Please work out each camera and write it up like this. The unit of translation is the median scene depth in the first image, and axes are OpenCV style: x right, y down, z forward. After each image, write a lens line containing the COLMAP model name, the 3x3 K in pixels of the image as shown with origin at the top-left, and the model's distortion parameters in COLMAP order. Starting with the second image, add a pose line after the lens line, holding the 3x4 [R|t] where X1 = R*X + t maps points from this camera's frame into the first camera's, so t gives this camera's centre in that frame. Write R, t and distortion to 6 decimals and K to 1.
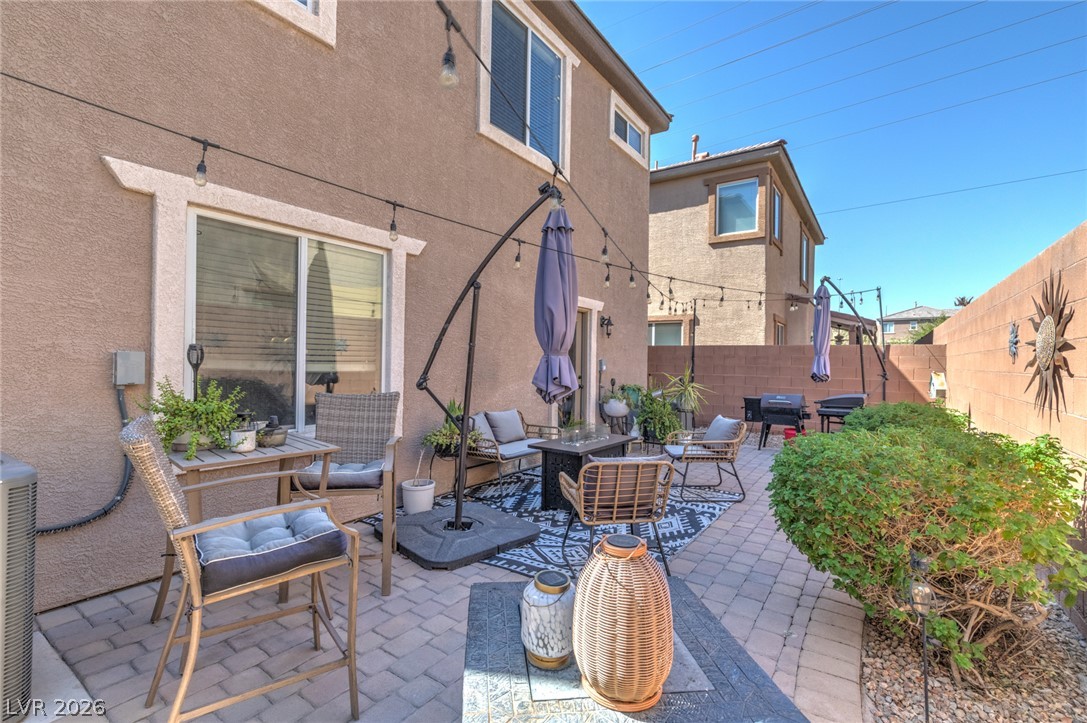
lens RADIAL K [[489.0, 0, 552.0], [0, 489.0, 356.5], [0, 0, 1]] dist [0.004089, -0.001809]
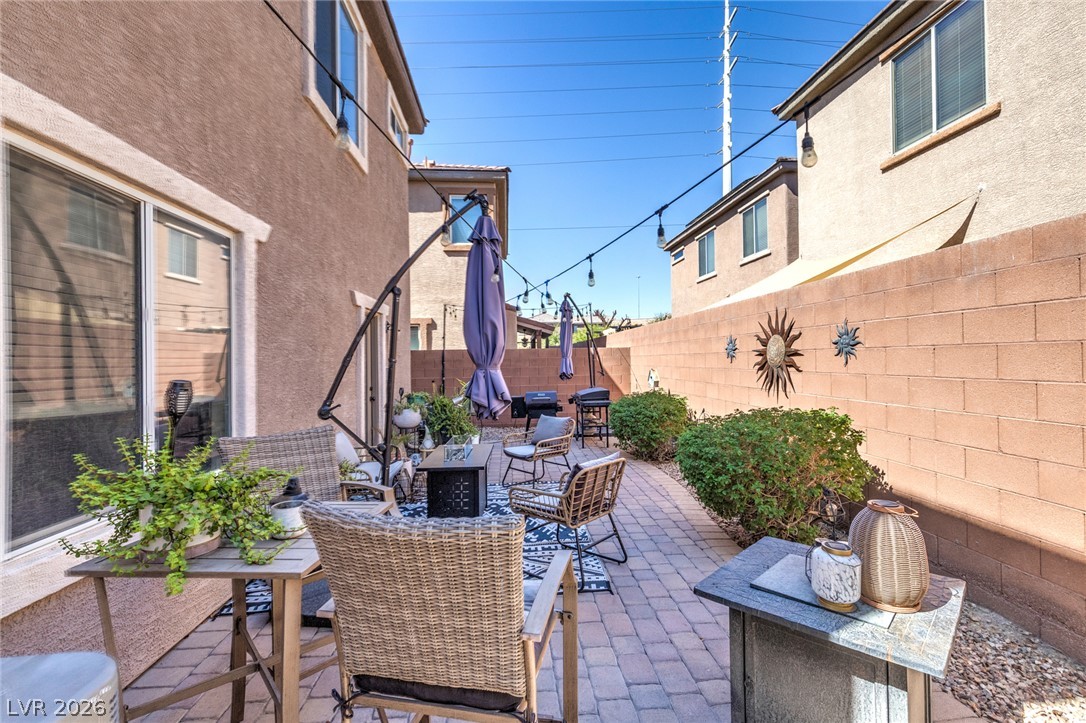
lens RADIAL K [[488.5, 0, 560.6], [0, 488.5, 355.4], [0, 0, 1]] dist [0.004089, -0.001809]
pose [[0.773831, -0.020552, 0.633058, -0.241775], [0.022055, 0.999742, 0.005496, -0.015664], [-0.633008, 0.009709, 0.774085, 0.074367]]
